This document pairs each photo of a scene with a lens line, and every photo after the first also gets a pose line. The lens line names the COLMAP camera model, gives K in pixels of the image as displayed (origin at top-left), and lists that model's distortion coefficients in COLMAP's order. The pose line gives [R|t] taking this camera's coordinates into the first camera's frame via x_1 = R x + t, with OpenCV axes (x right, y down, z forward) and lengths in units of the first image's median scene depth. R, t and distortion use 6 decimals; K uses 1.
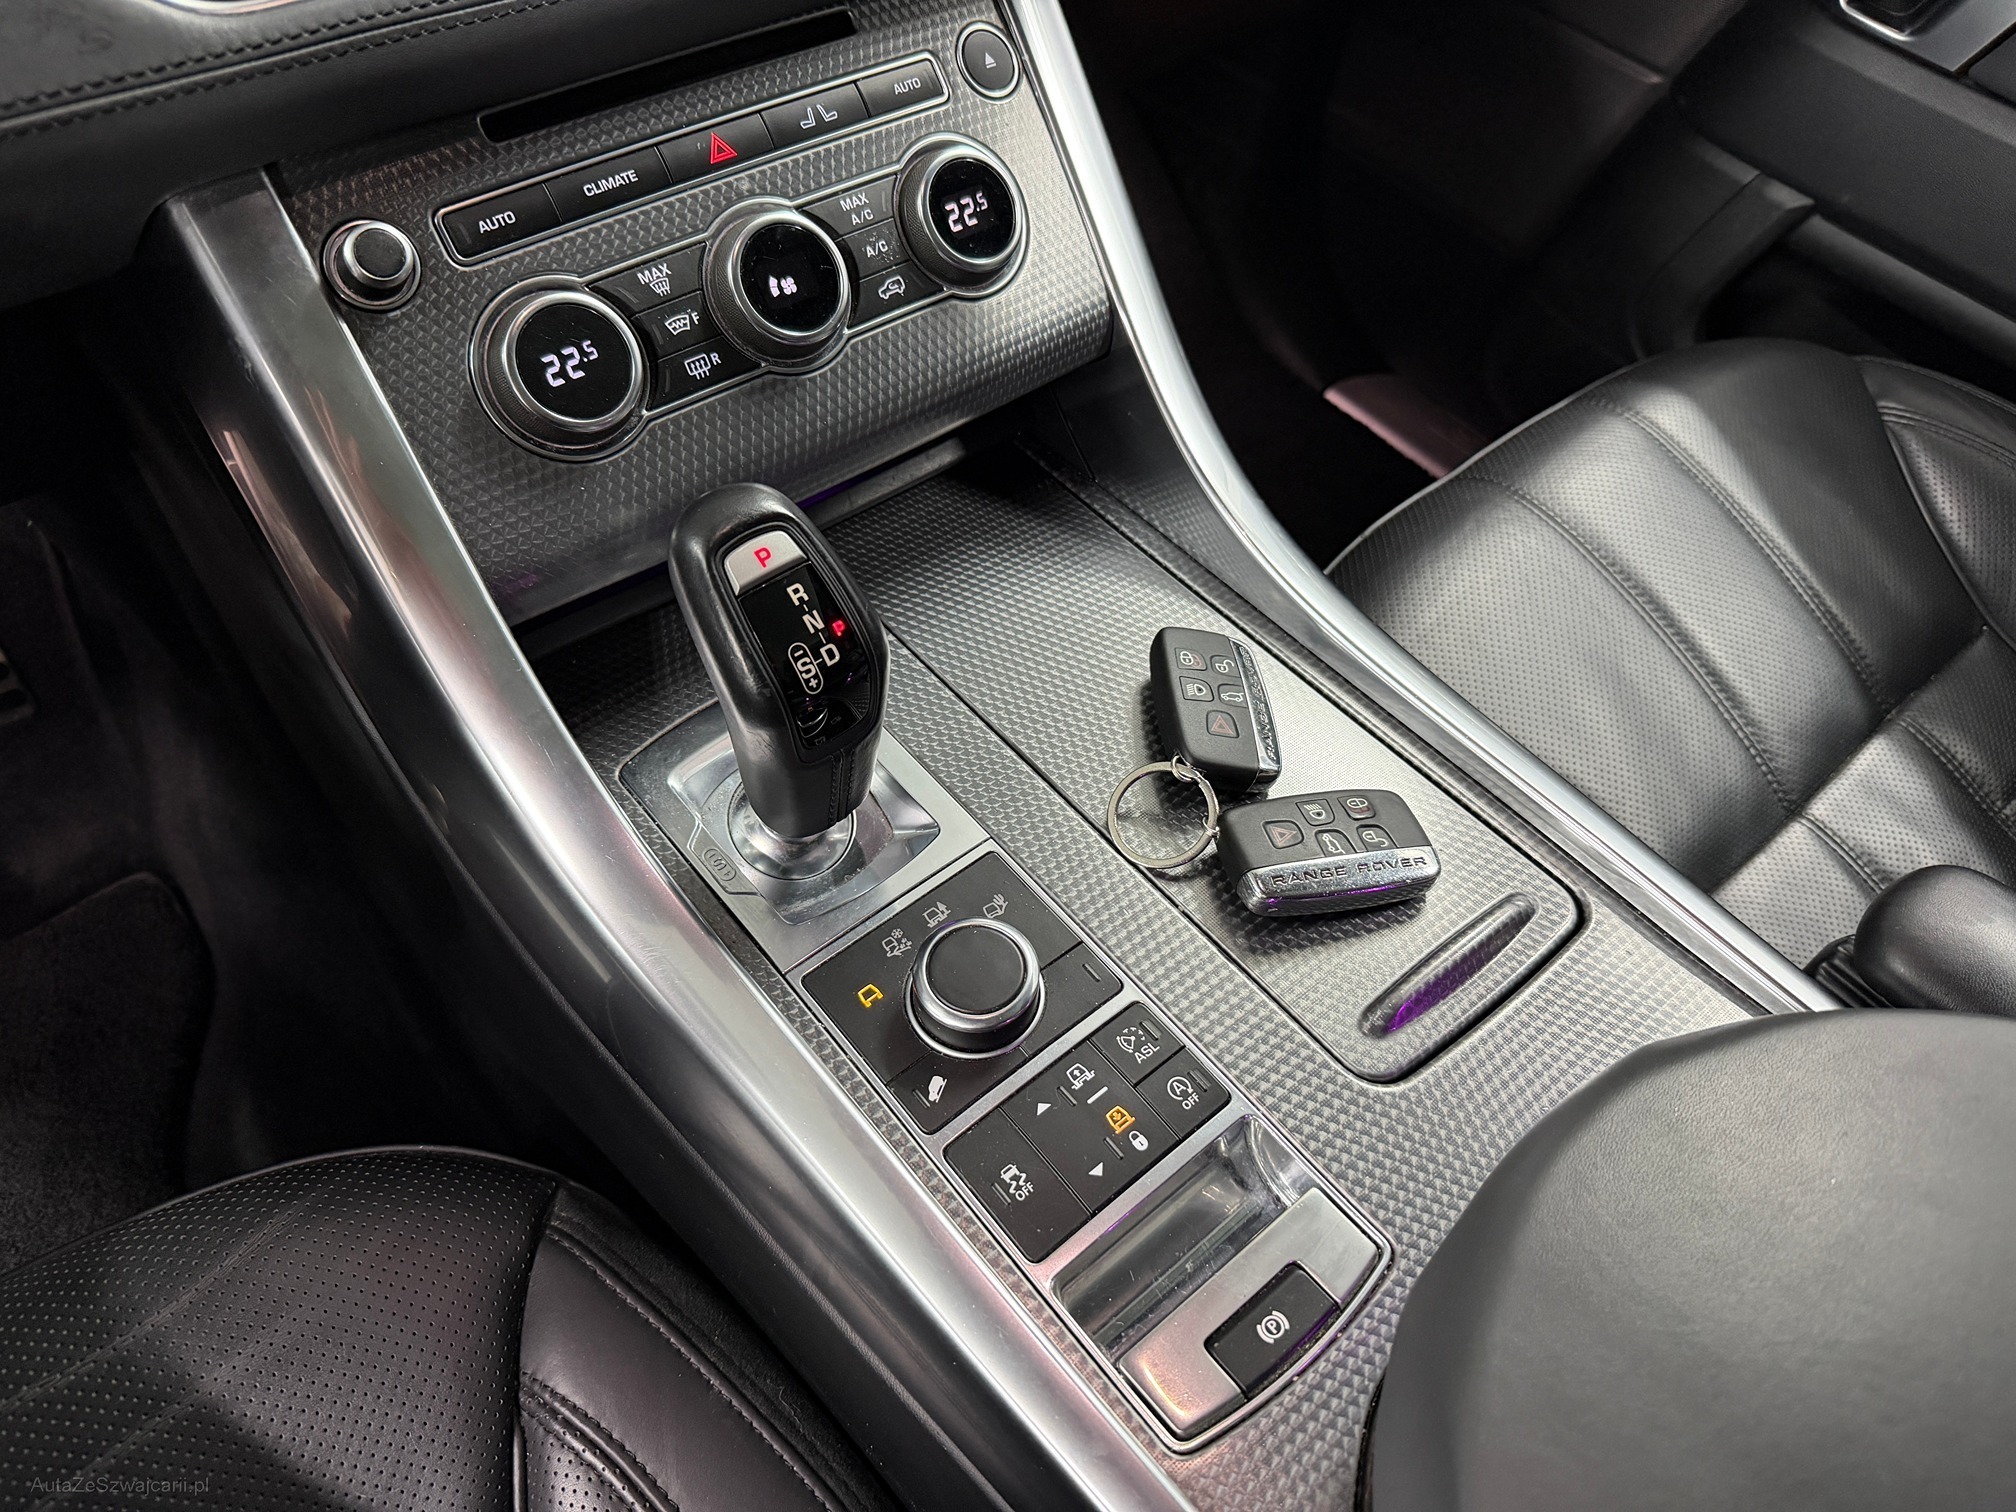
lens RADIAL K [[1434.4, 0, 1015.9], [0, 1434.4, 776.8], [0, 0, 1]] dist [-0.009059, -0.013654]
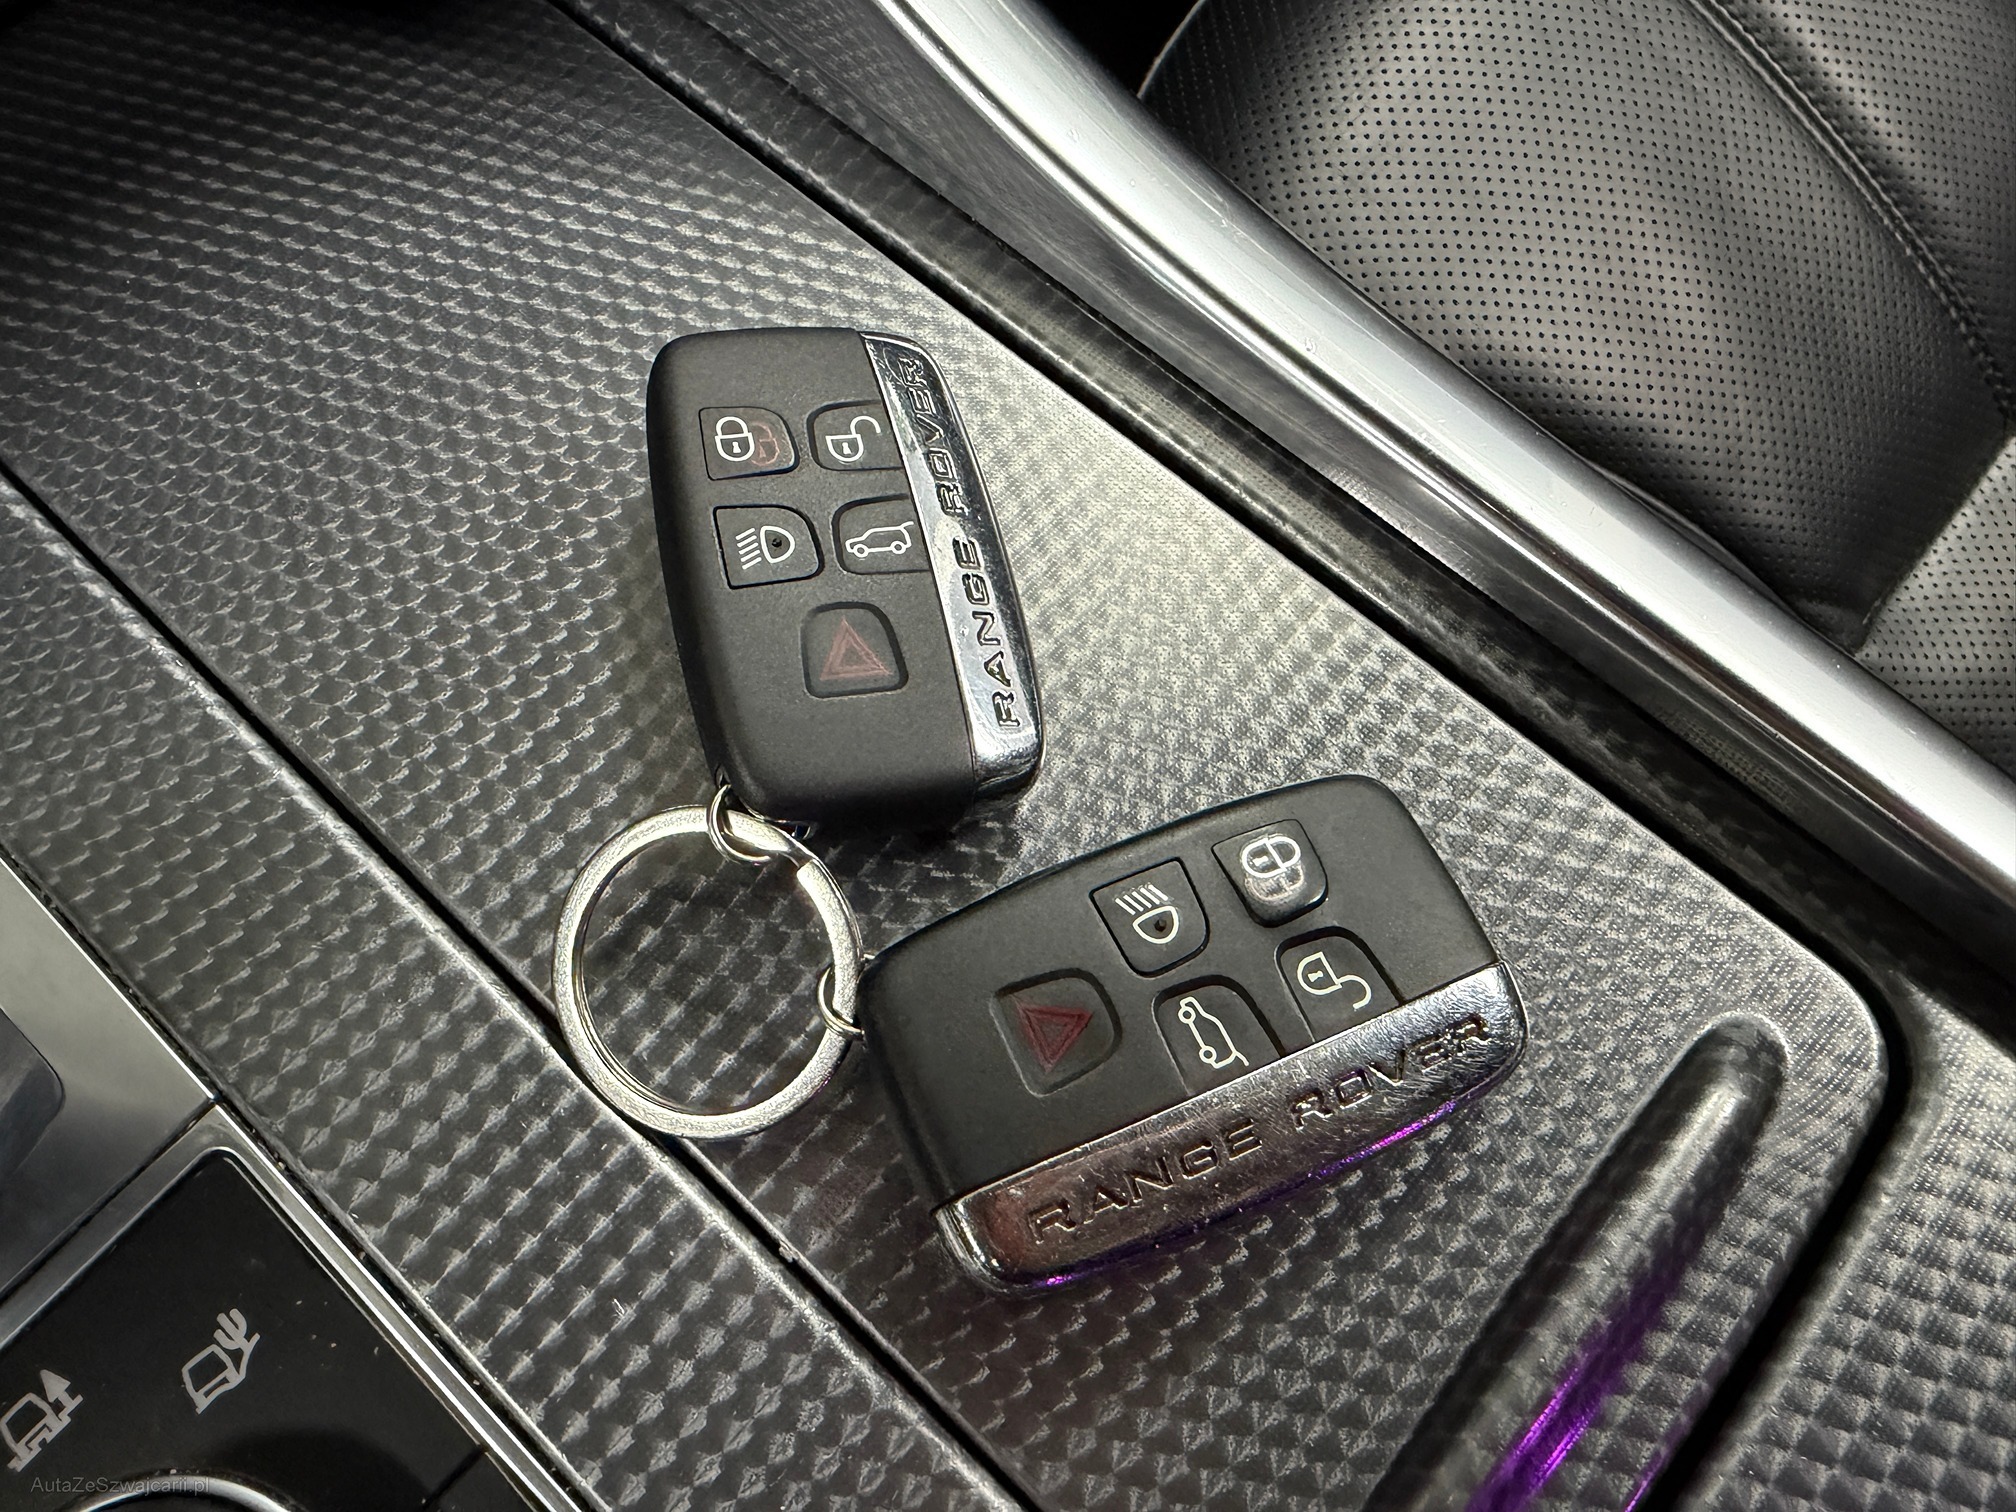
lens RADIAL K [[1416.0, 0, 1008.0], [0, 1416.0, 756.0], [0, 0, 1]] dist [-0.003943, 0.002001]
pose [[0.988264, -0.150026, 0.028756, 0.172519], [0.134014, 0.941855, 0.308138, -0.113835], [-0.073313, -0.300668, 0.950907, 0.698382]]
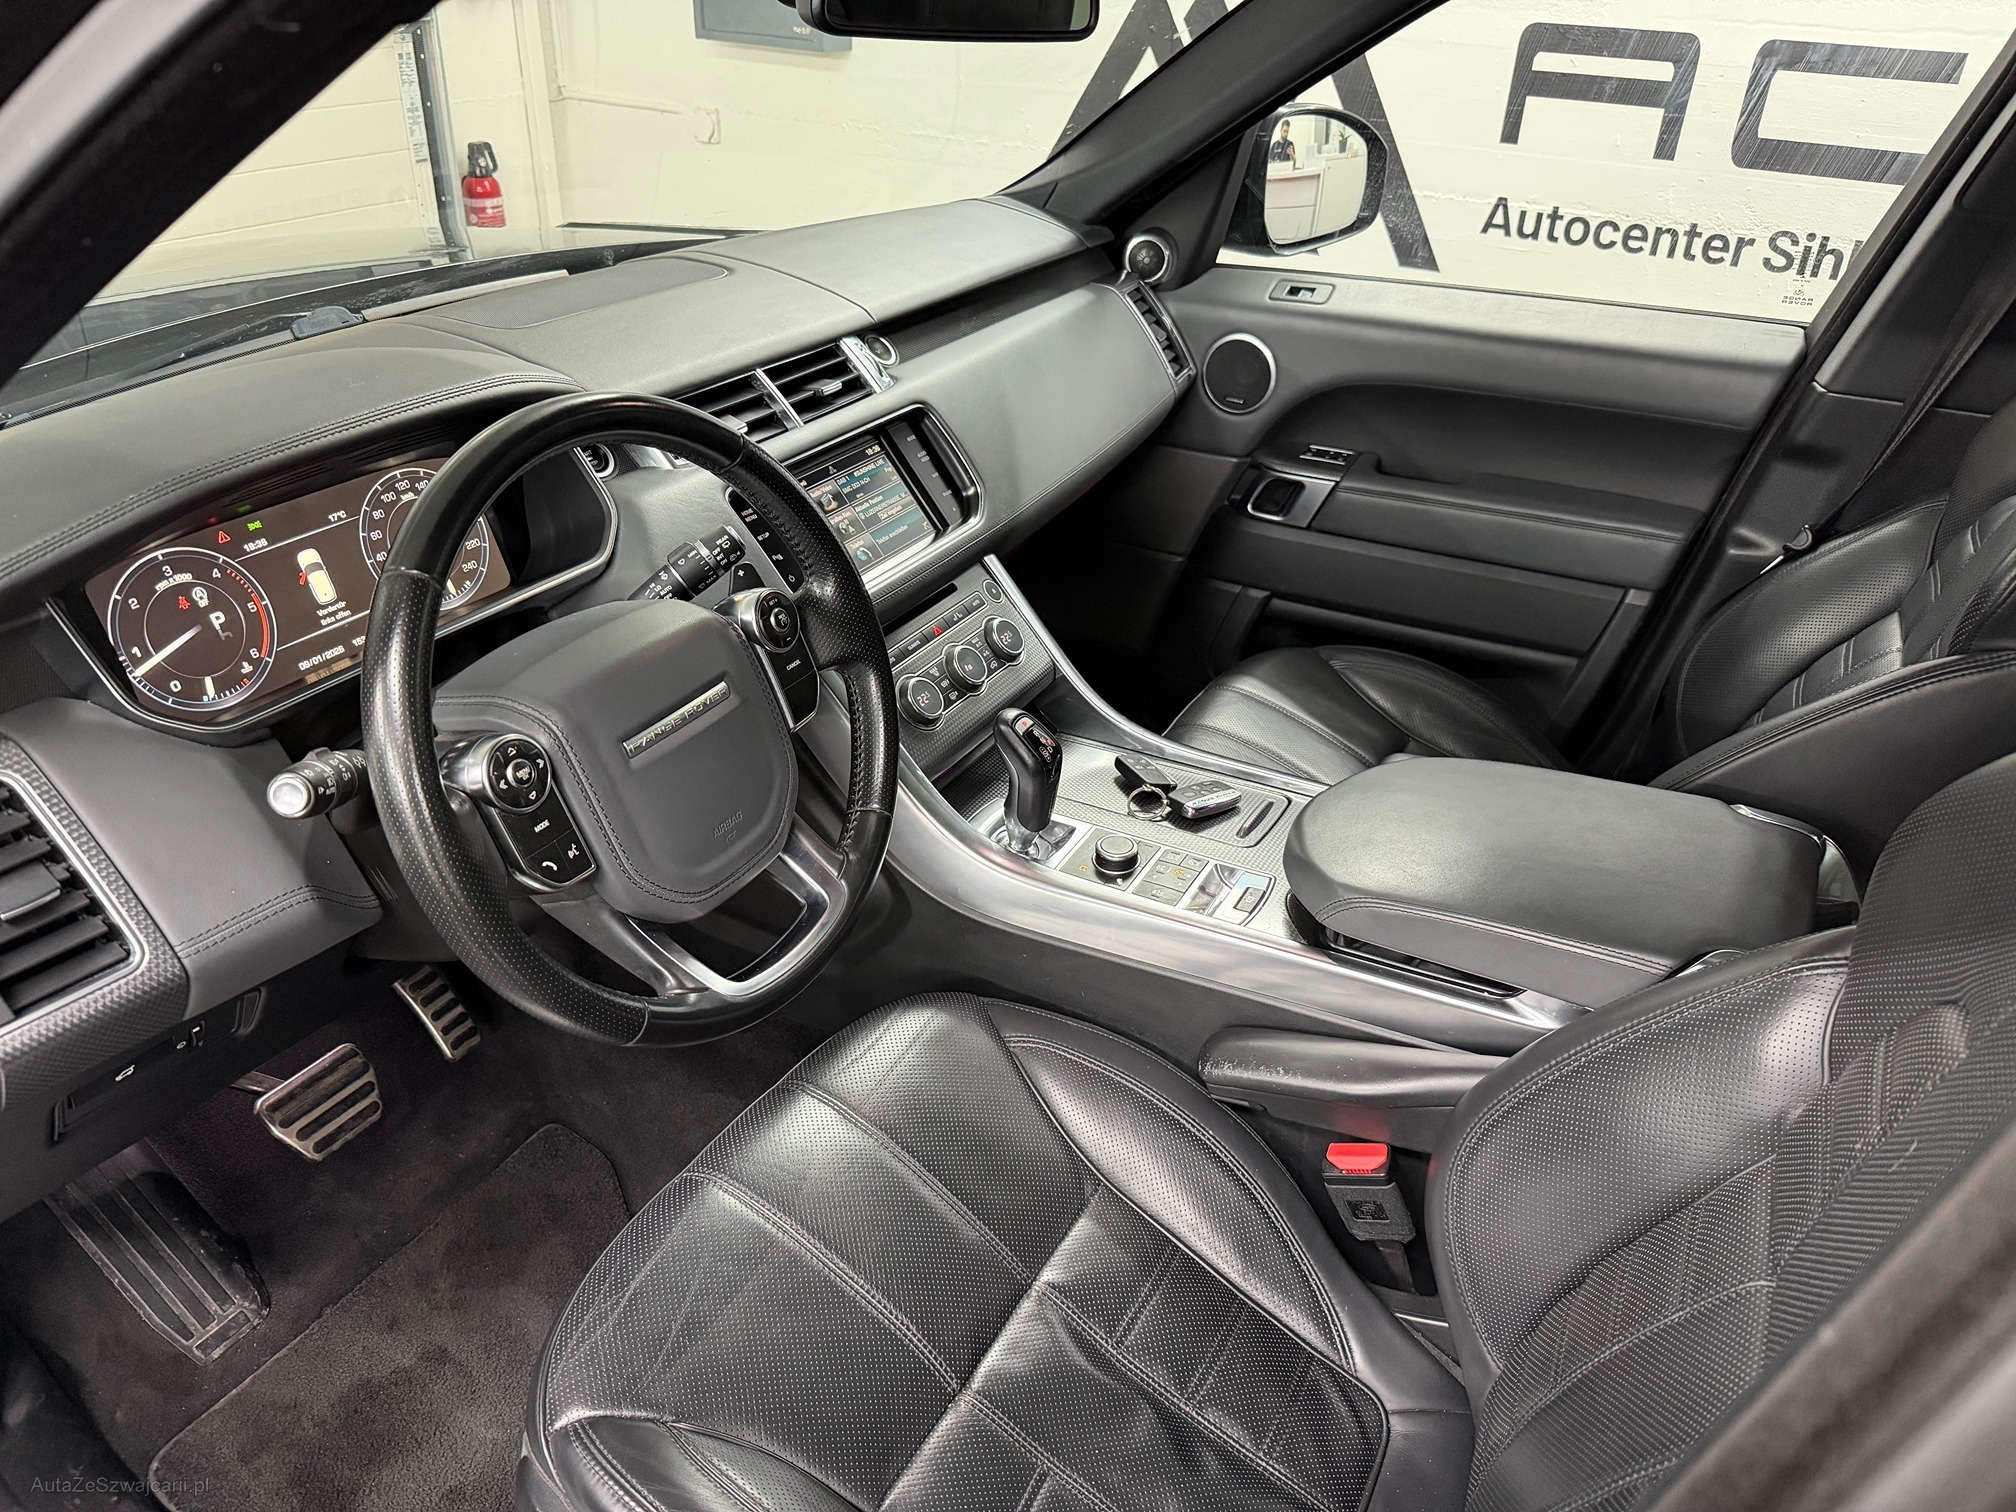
lens RADIAL K [[1443.5, 0, 1008.0], [0, 1443.5, 756.0], [0, 0, 1]] dist [0.066369, -0.083117]
pose [[0.932393, -0.225862, 0.282189, -0.932955], [0.314208, 0.892378, -0.323938, 0.776266], [-0.178654, 0.390703, 0.903014, -1.560004]]
